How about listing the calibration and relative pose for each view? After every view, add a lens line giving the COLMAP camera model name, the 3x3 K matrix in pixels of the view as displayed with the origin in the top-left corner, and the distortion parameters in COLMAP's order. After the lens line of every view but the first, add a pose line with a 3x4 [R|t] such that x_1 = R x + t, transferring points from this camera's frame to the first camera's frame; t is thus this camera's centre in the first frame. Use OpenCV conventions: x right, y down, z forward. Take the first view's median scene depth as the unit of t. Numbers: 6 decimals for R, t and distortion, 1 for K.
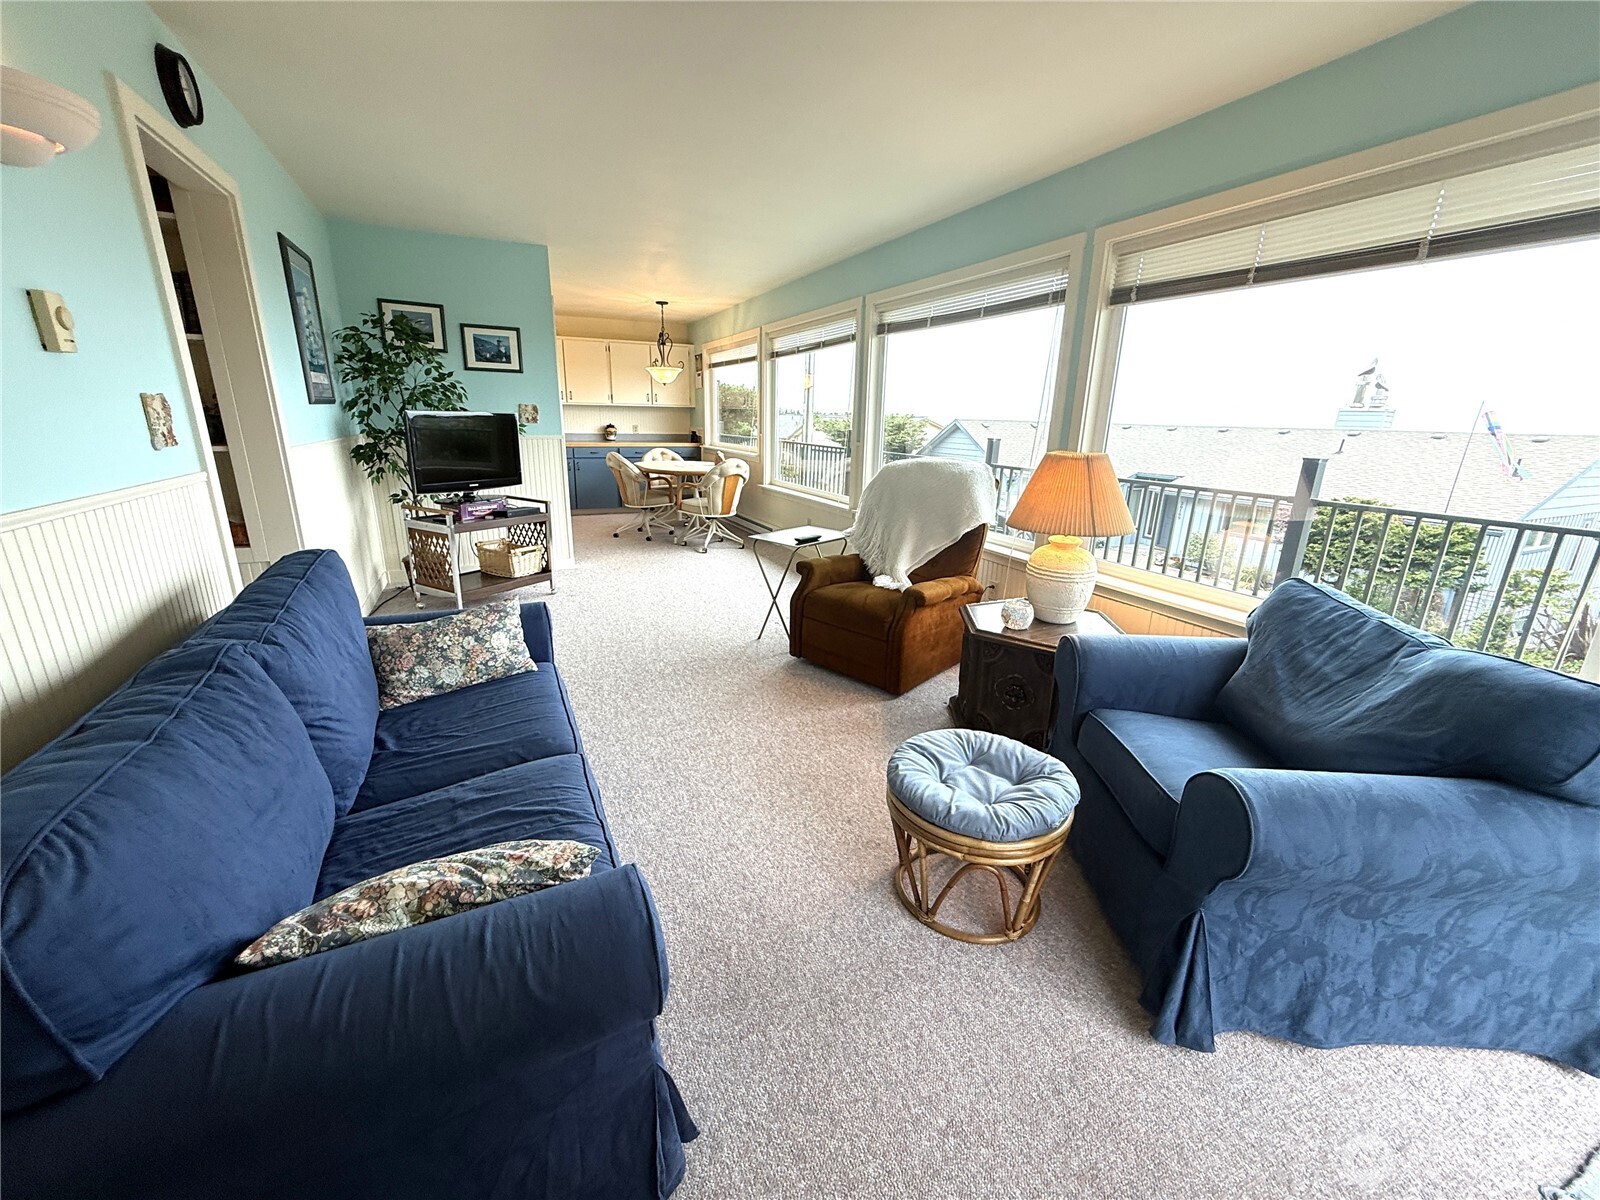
lens RADIAL K [[638.7, 0, 800.1], [0, 638.7, 597.9], [0, 0, 1]] dist [-0.000988, 0.000335]
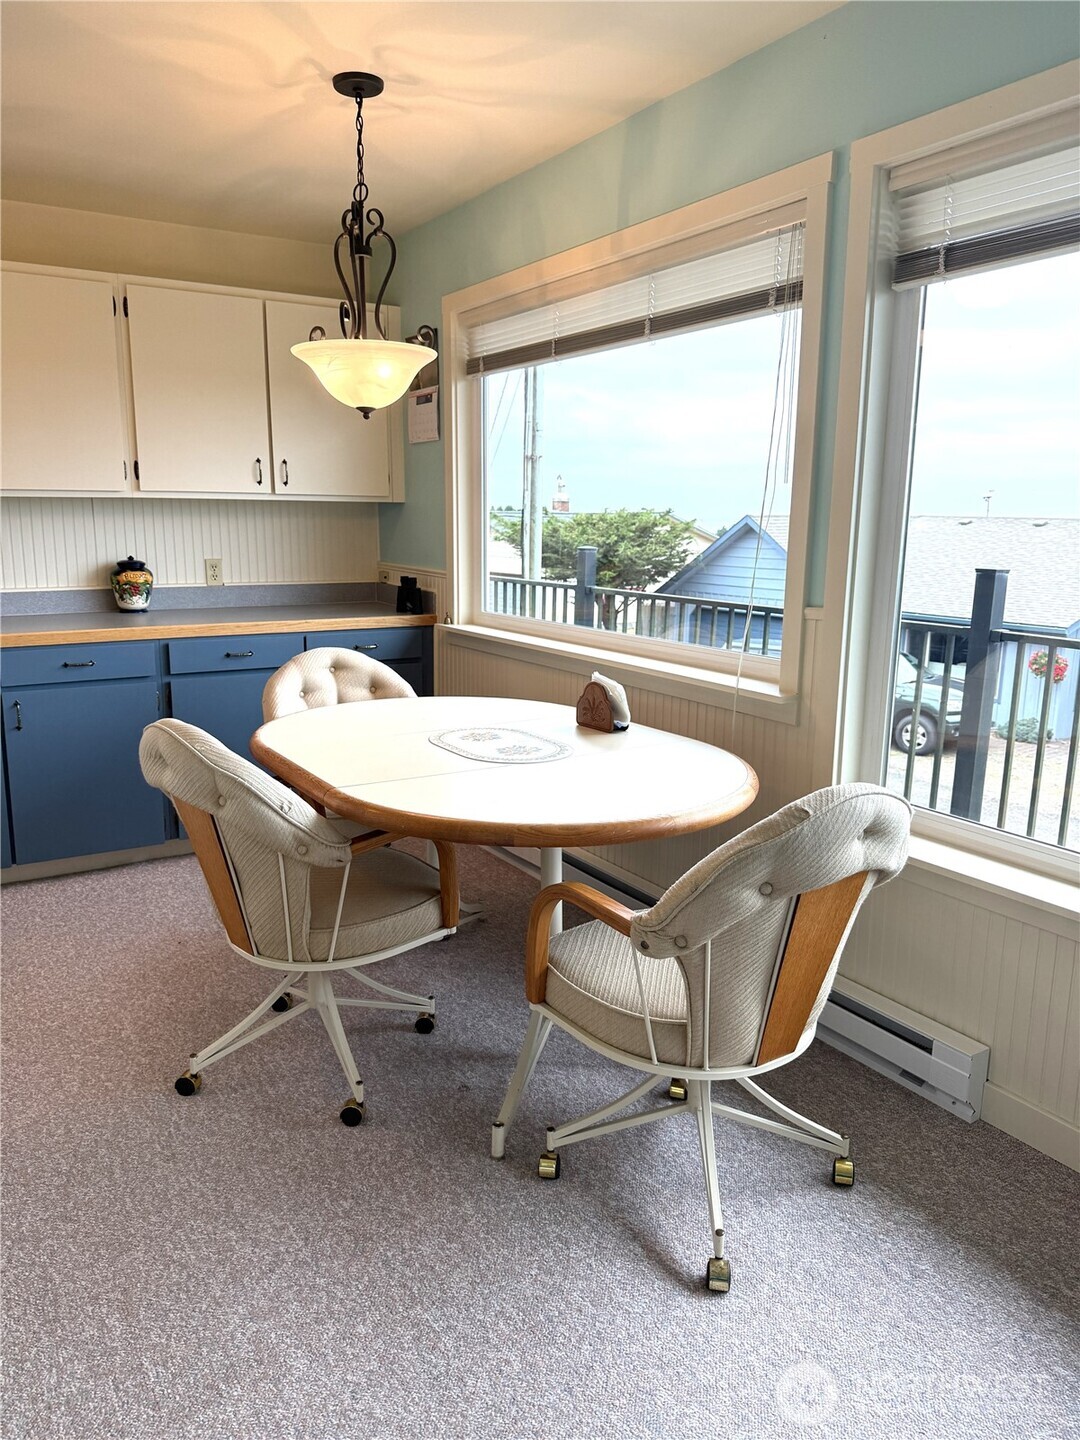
lens RADIAL K [[1048.6, 0, 533.7], [0, 1048.6, 729.1], [0, 0, 1]] dist [0.023593, -0.017965]
pose [[0.994163, -0.034798, 0.102127, -0.209413], [0.042167, 0.996592, -0.070904, -0.193192], [-0.099312, 0.074796, 0.992241, 0.641147]]
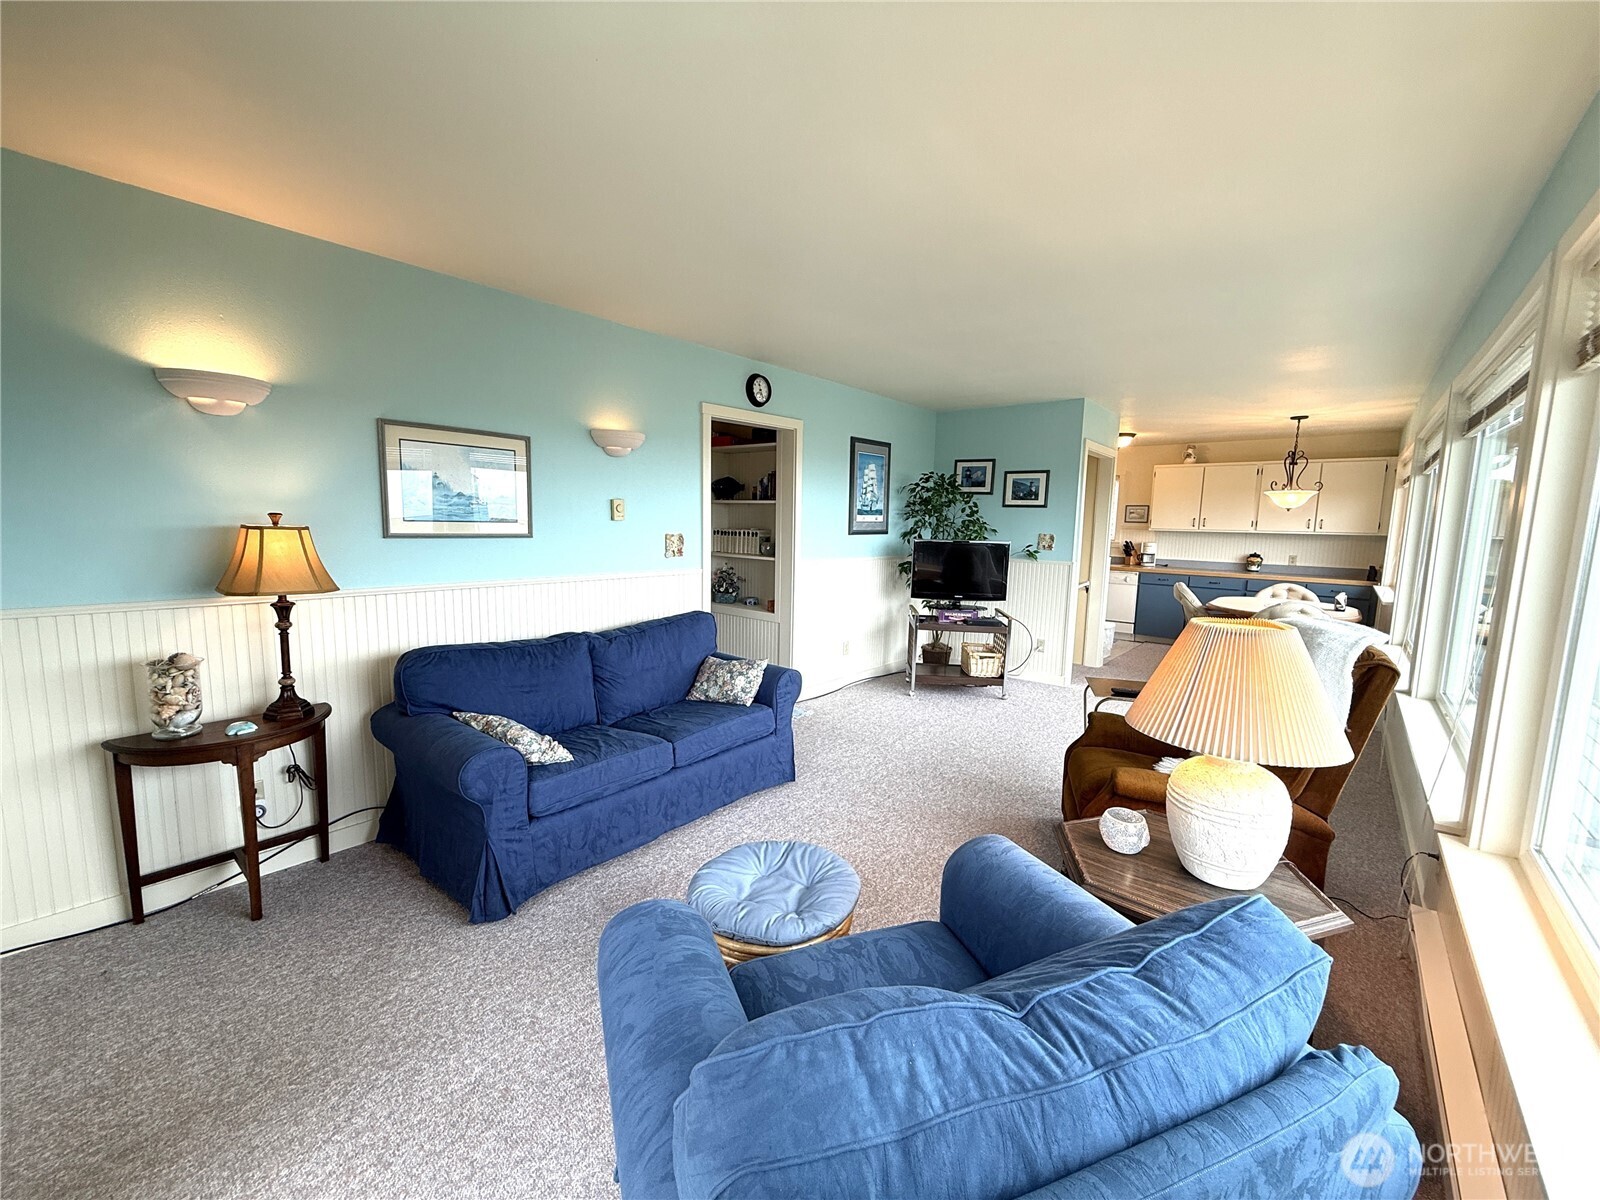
lens RADIAL K [[638.7, 0, 791.9], [0, 638.7, 595.5], [0, 0, 1]] dist [-0.000988, 0.000335]
pose [[0.411032, 0.093667, -0.906796, 0.311980], [-0.261041, 0.965148, -0.018630, -0.044284], [0.873448, 0.244368, 0.421157, 0.117636]]
